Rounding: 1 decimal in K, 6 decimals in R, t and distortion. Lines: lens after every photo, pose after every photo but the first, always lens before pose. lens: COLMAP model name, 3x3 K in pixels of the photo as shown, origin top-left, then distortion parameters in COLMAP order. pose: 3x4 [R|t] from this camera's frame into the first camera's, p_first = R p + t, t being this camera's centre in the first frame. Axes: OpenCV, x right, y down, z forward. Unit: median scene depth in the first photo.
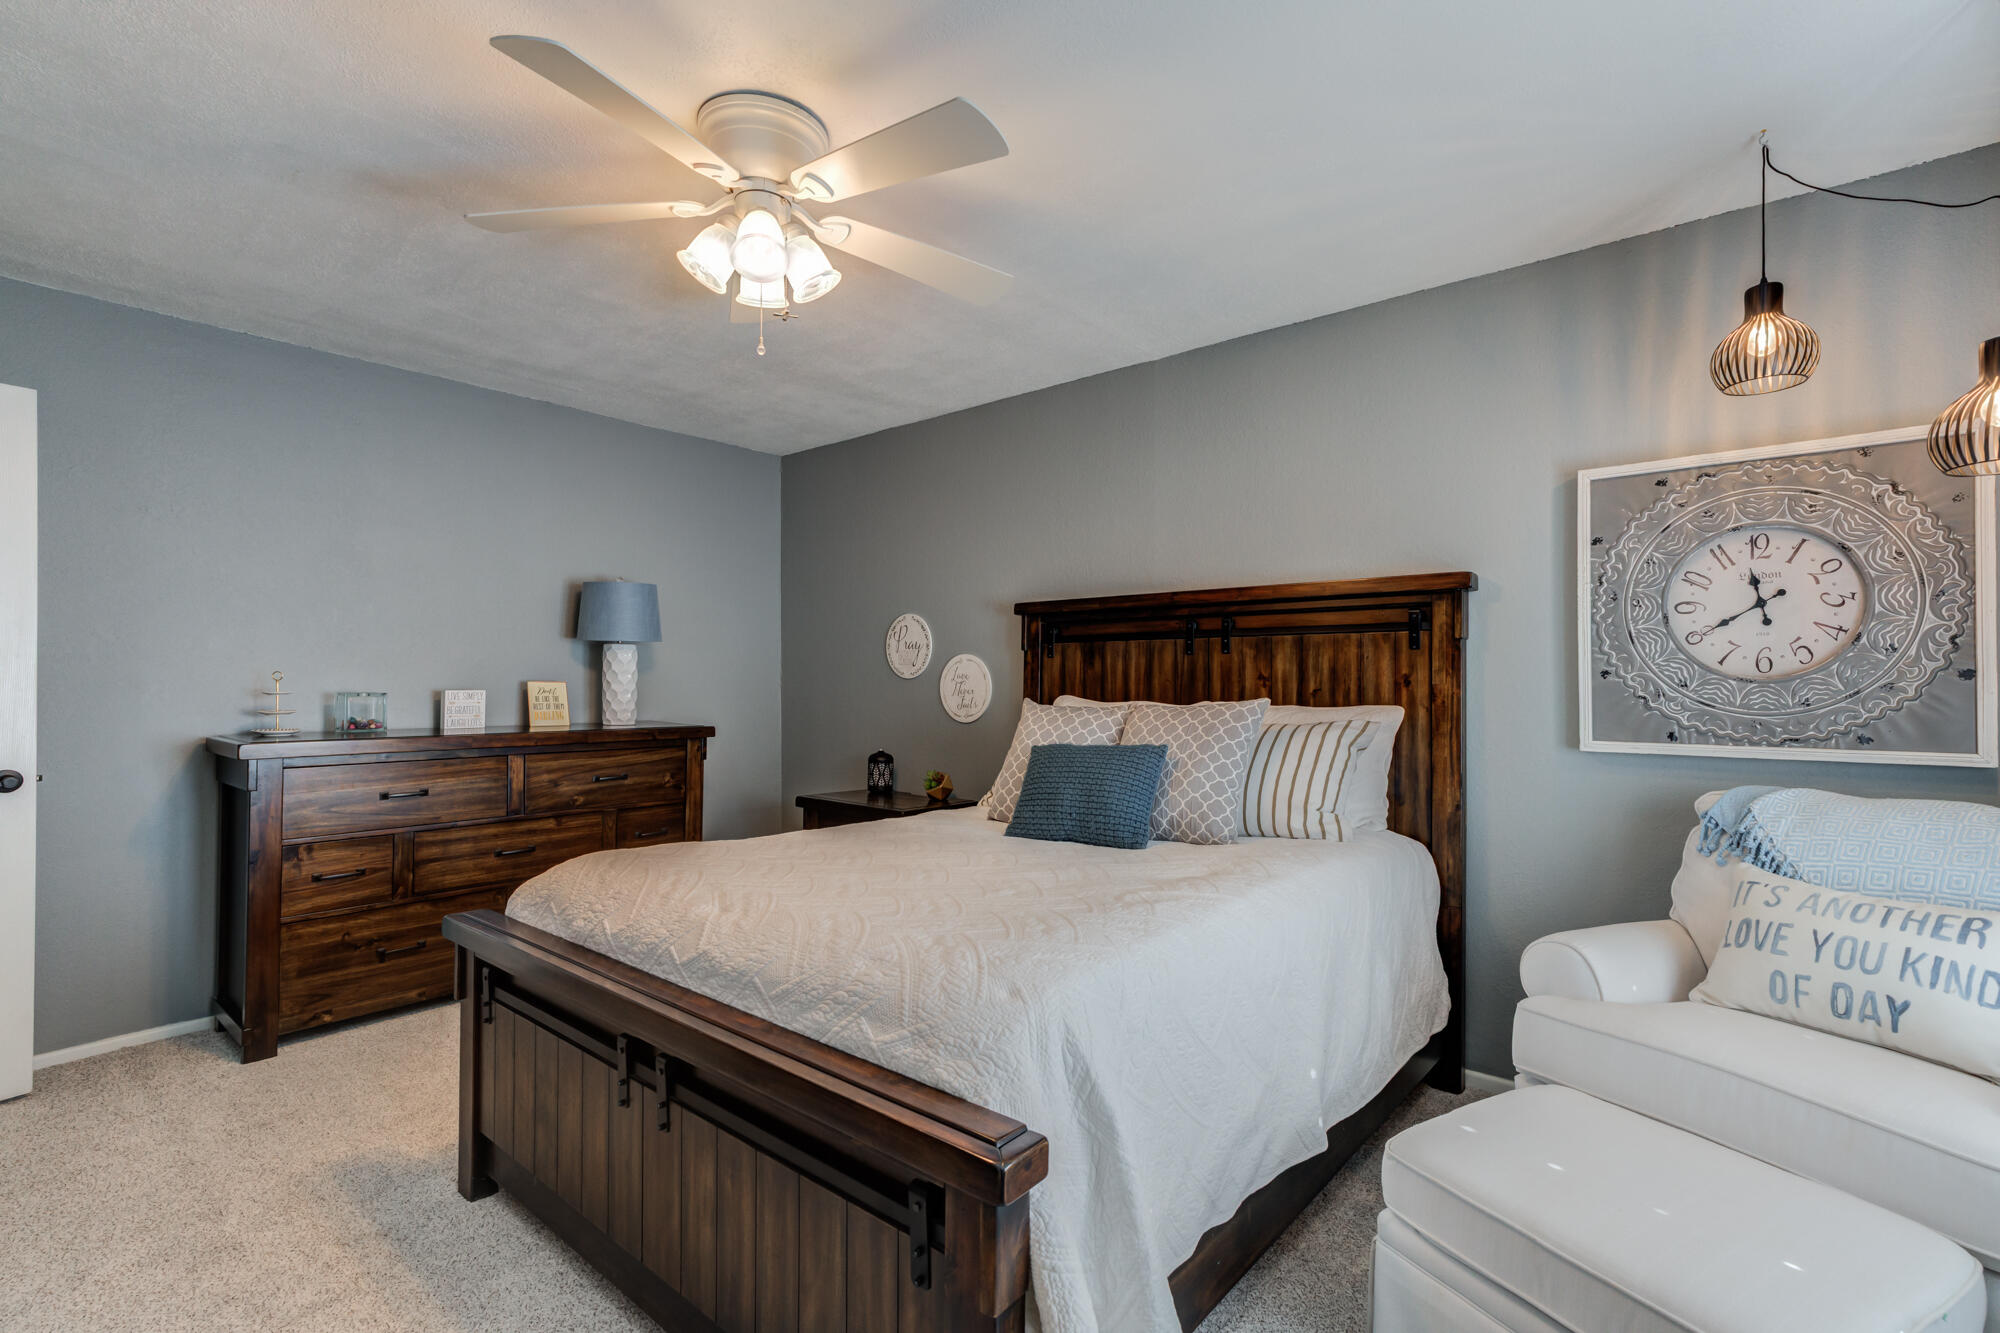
lens RADIAL K [[918.1, 0, 1000.0], [0, 918.1, 666.5], [0, 0, 1]] dist [-0.002968, -0.000013]
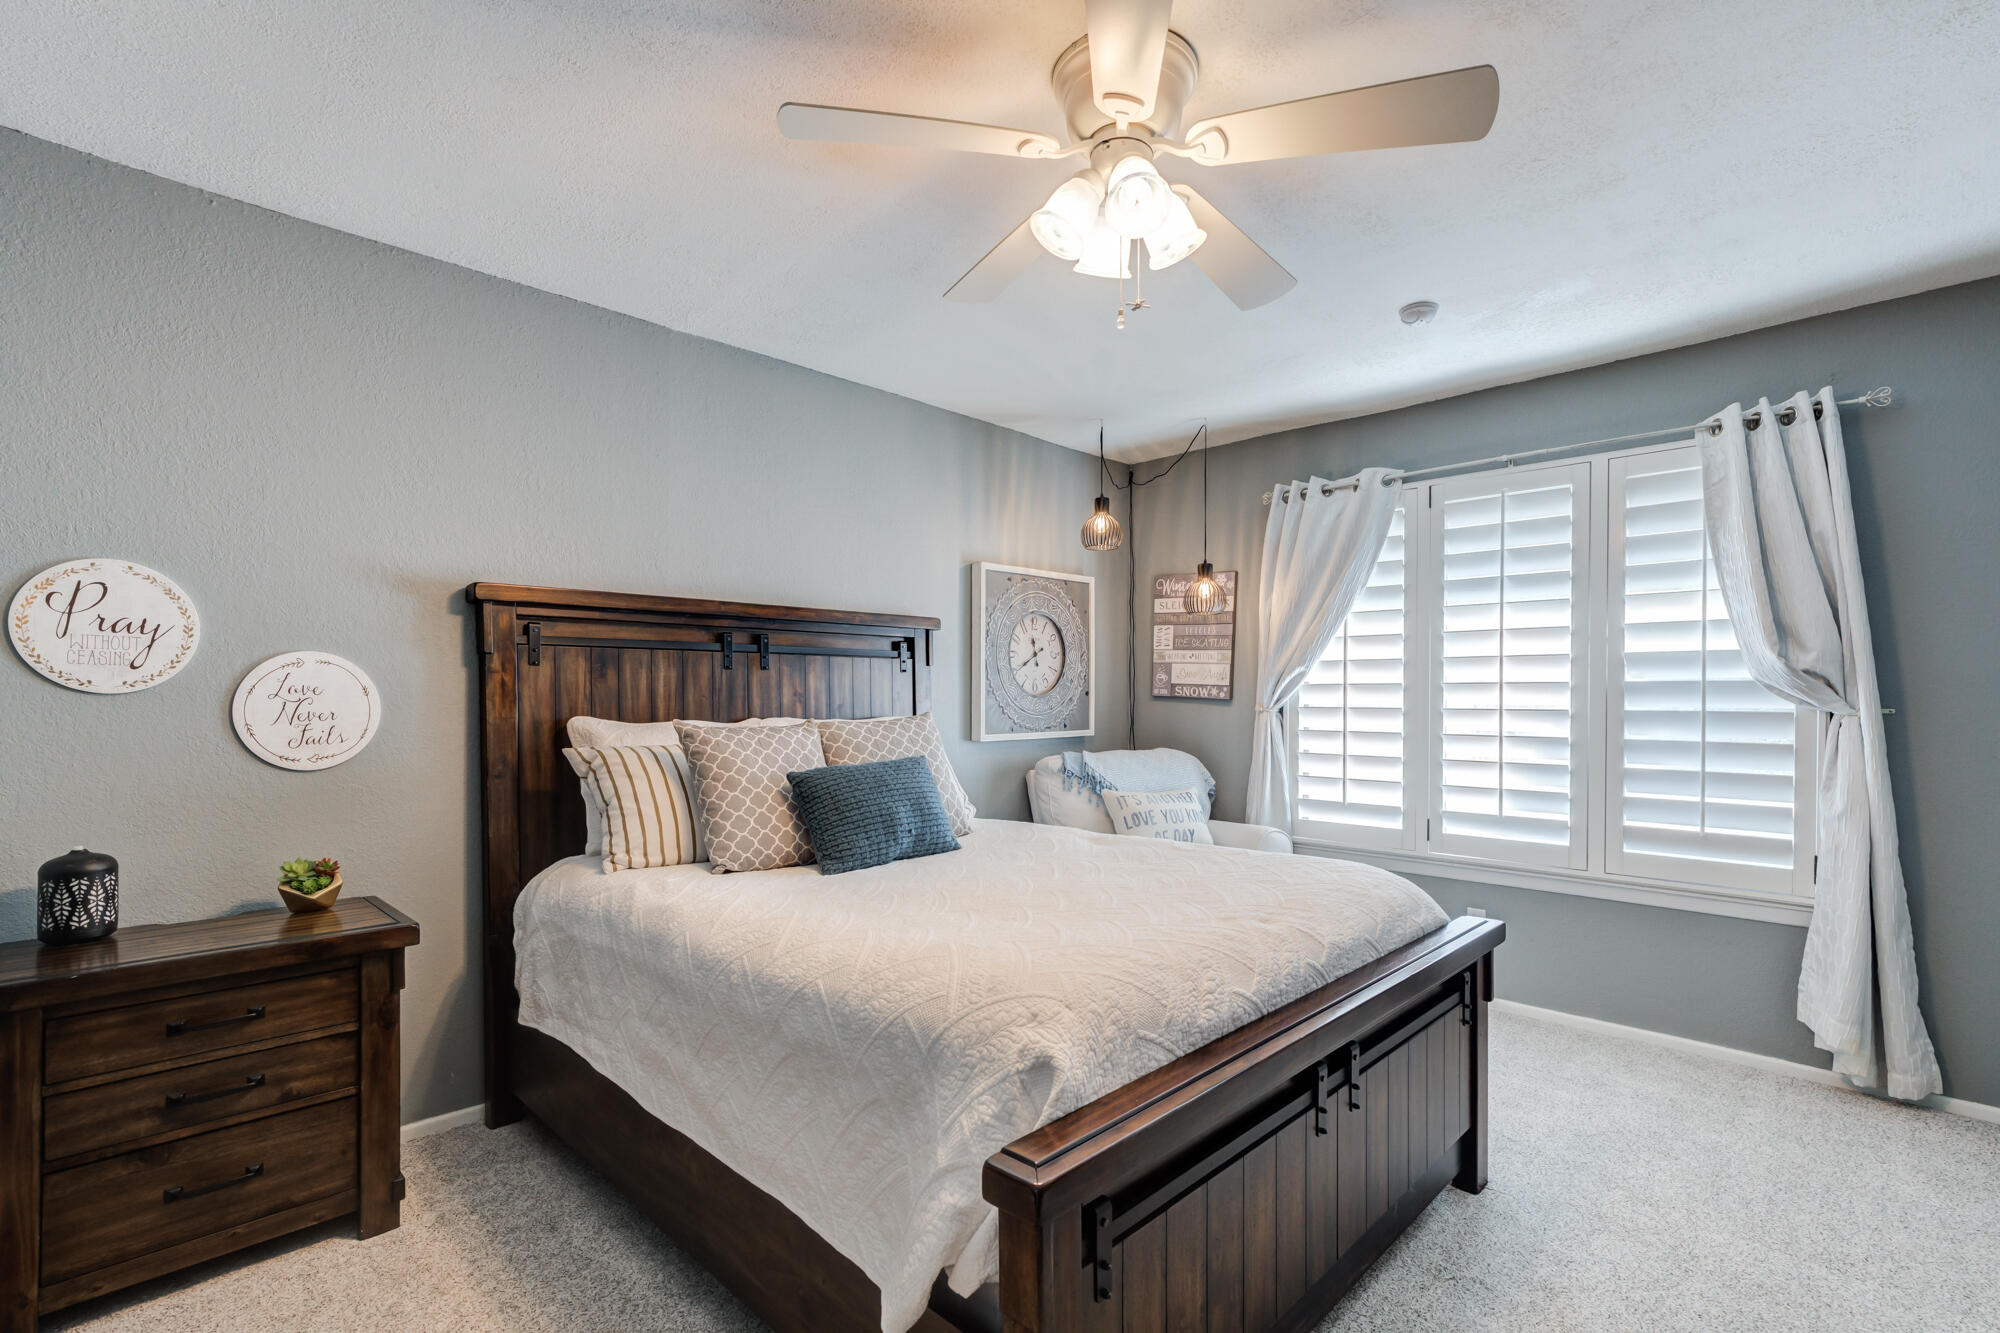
lens RADIAL K [[949.2, 0, 1005.5], [0, 949.2, 697.9], [0, 0, 1]] dist [0.000856, 0.000298]
pose [[0.060527, -0.002831, 0.998163, -0.764395], [-0.015398, 0.999874, 0.003770, 0.008314], [-0.998048, -0.015597, 0.060476, 0.671481]]
